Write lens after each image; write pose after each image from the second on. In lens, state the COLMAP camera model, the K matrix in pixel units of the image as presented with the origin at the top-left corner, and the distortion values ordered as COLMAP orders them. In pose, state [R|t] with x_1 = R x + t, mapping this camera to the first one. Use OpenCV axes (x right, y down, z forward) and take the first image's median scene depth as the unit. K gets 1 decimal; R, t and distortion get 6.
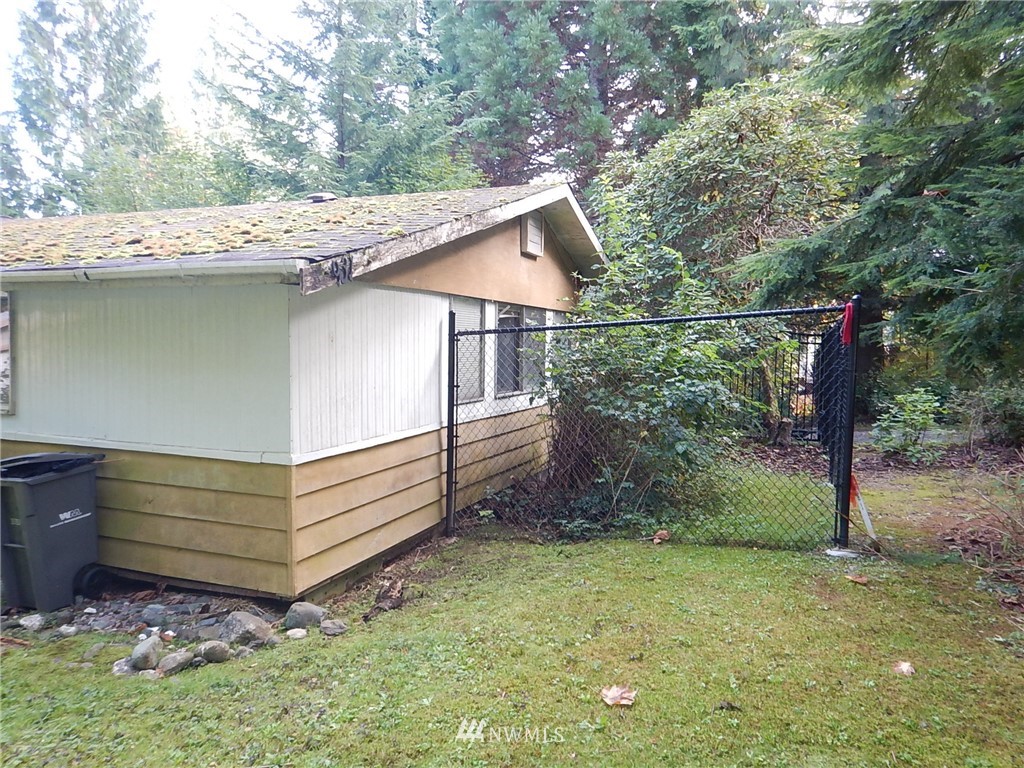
lens RADIAL K [[734.1, 0, 510.8], [0, 734.1, 390.0], [0, 0, 1]] dist [0.008982, 0.003803]
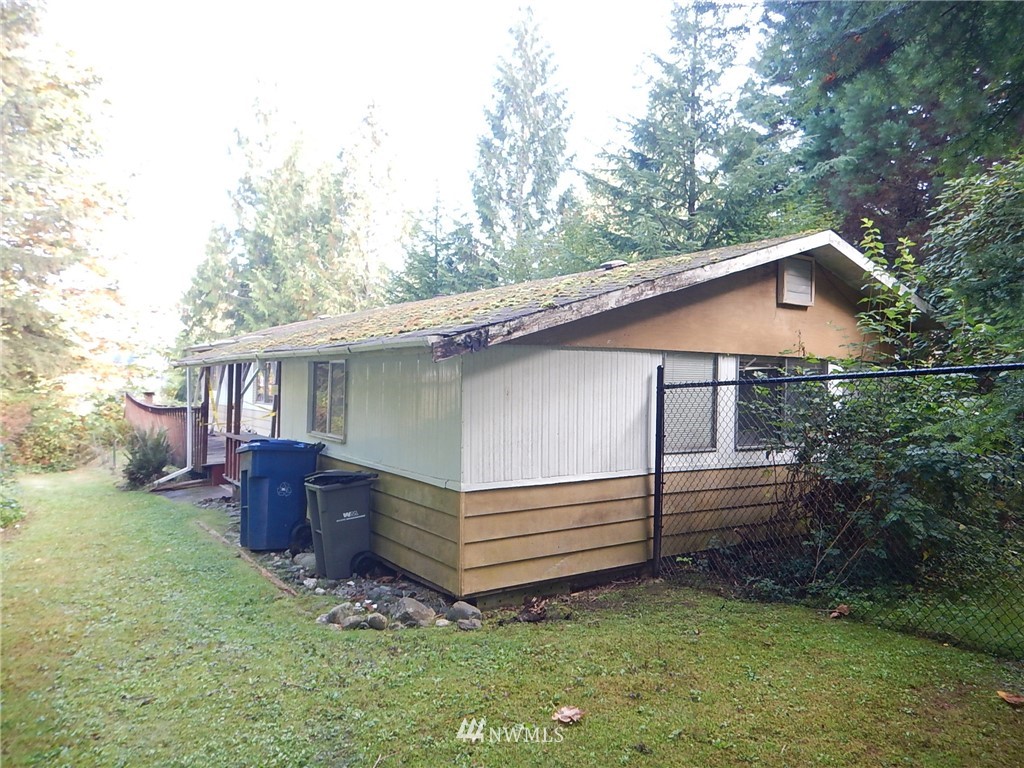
lens RADIAL K [[734.1, 0, 510.3], [0, 734.1, 377.1], [0, 0, 1]] dist [0.008982, 0.003803]
pose [[0.819775, -0.002051, -0.572683, 0.437474], [-0.042066, 0.997077, -0.063787, -0.015984], [0.571139, 0.076381, 0.817292, -0.009755]]
